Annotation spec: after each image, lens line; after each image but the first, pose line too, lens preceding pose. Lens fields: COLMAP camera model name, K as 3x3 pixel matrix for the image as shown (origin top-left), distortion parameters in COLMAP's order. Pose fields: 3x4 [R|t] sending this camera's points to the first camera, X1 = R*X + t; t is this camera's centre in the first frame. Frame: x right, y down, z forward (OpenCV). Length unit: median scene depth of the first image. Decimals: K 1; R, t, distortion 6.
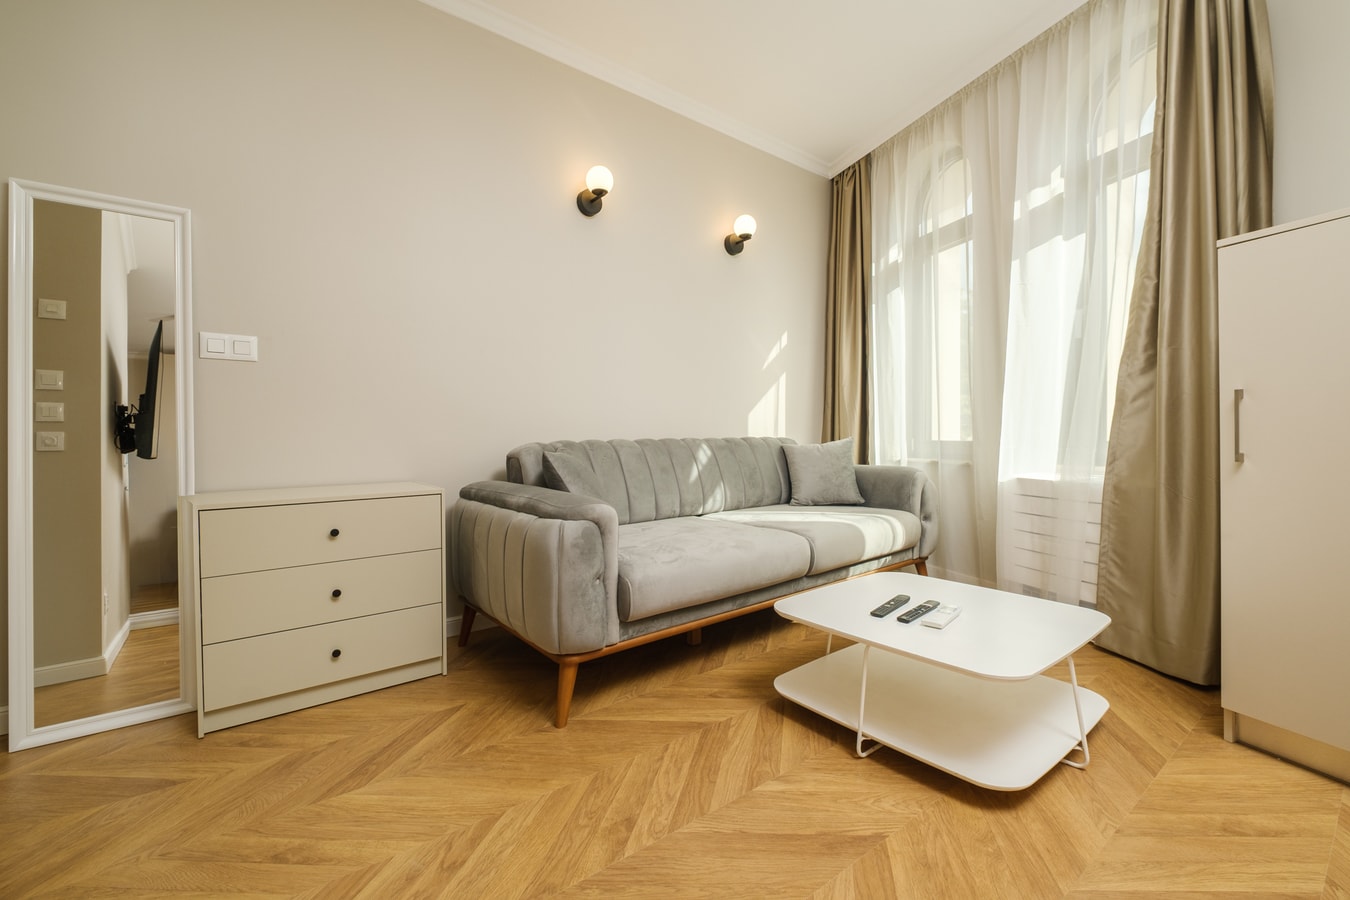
lens RADIAL K [[579.6, 0, 665.9], [0, 579.6, 443.9], [0, 0, 1]] dist [-0.005149, -0.001759]
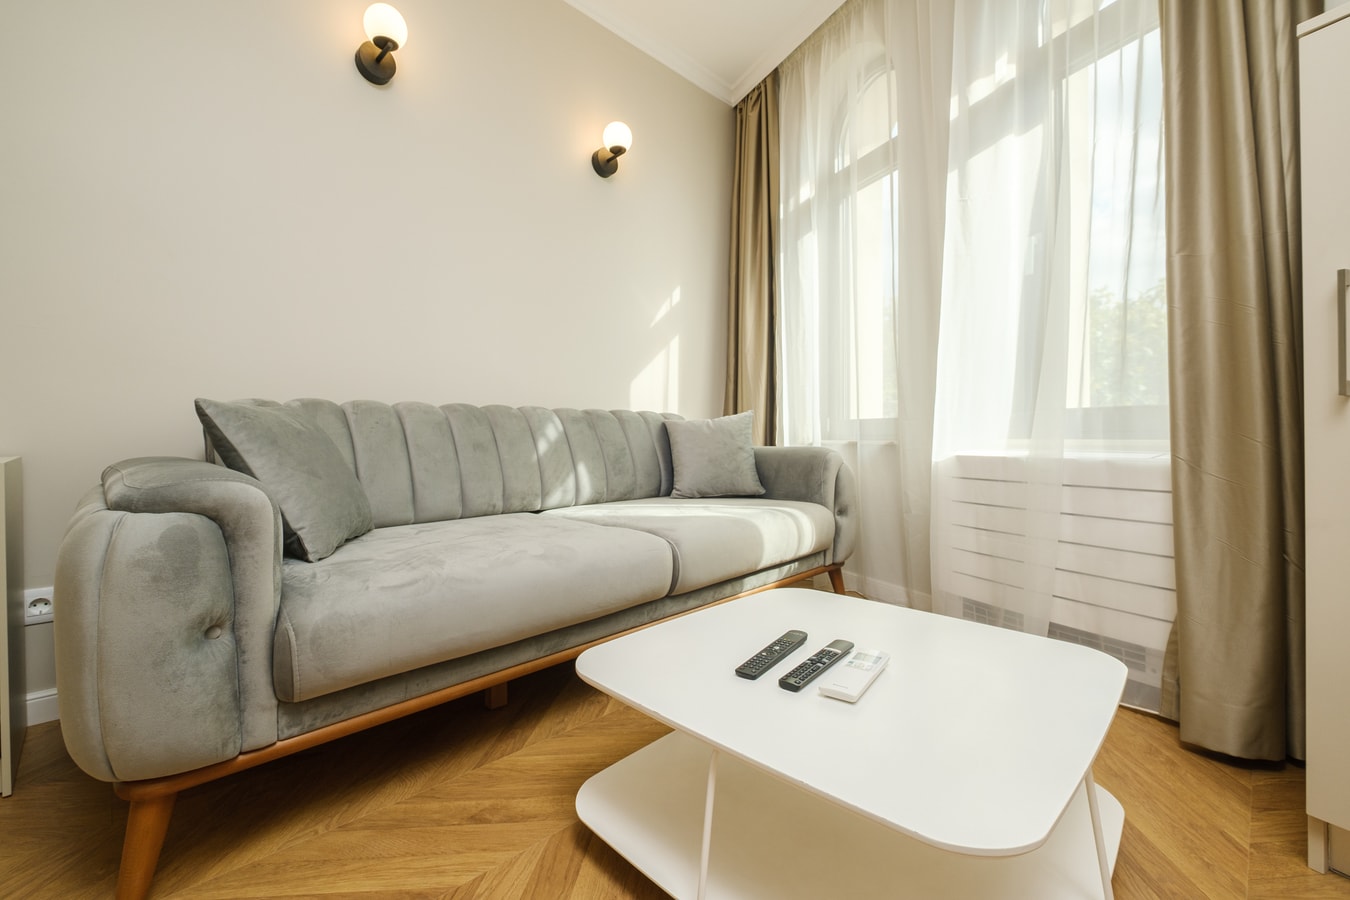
lens RADIAL K [[579.6, 0, 666.7], [0, 579.6, 442.8], [0, 0, 1]] dist [-0.005149, -0.001759]
pose [[0.993490, 0.002378, 0.113893, 0.161095], [-0.001215, 0.999946, -0.010281, 0.054146], [-0.113912, 0.010076, 0.993440, 0.321665]]
